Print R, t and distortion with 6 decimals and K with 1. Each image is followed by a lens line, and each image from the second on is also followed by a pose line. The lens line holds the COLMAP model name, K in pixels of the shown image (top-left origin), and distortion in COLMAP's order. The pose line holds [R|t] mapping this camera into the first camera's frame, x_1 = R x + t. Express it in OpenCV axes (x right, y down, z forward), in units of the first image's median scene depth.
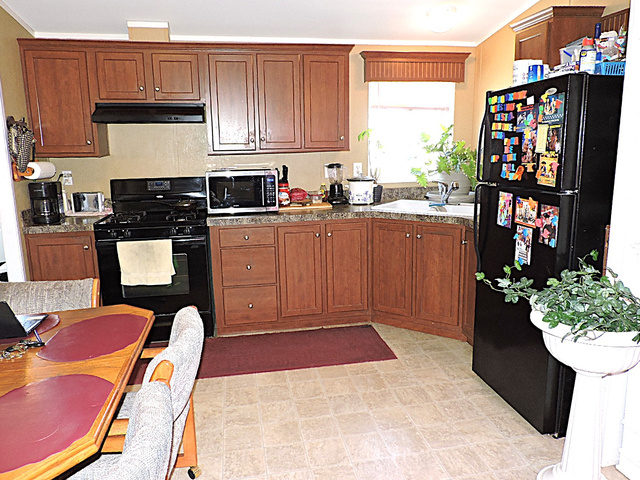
lens RADIAL K [[476.7, 0, 318.6], [0, 476.7, 240.0], [0, 0, 1]] dist [-0.016266, 0.000943]
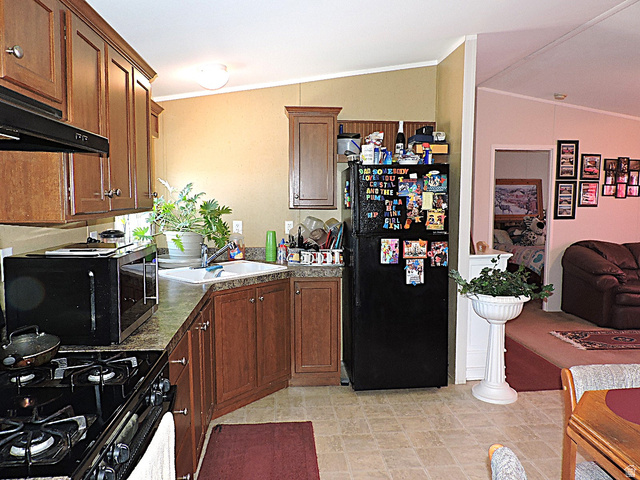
lens RADIAL K [[454.9, 0, 320.5], [0, 454.9, 242.2], [0, 0, 1]] dist [-0.020706, 0.001858]
pose [[0.098548, -0.070326, 0.992644, -0.936298], [0.195257, 0.979476, 0.050008, -0.195452], [-0.975788, 0.188892, 0.110257, 1.052910]]
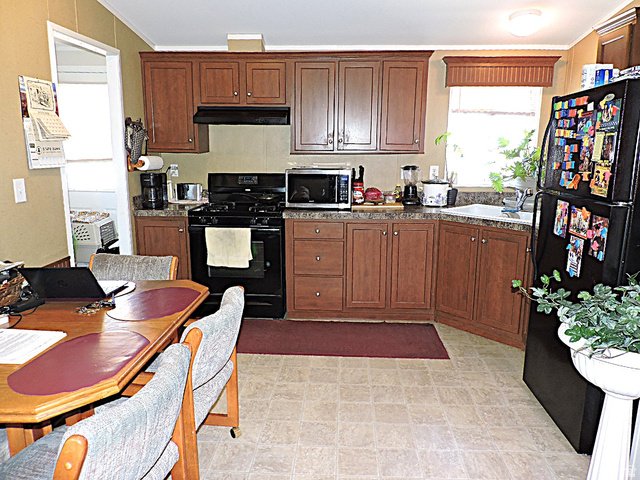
lens RADIAL K [[454.9, 0, 319.7], [0, 454.9, 239.9], [0, 0, 1]] dist [-0.020706, 0.001858]
pose [[0.971460, 0.069780, -0.226706, 0.125936], [-0.068241, 0.997562, 0.014627, -0.000466], [0.227173, 0.001261, 0.973854, -0.011422]]
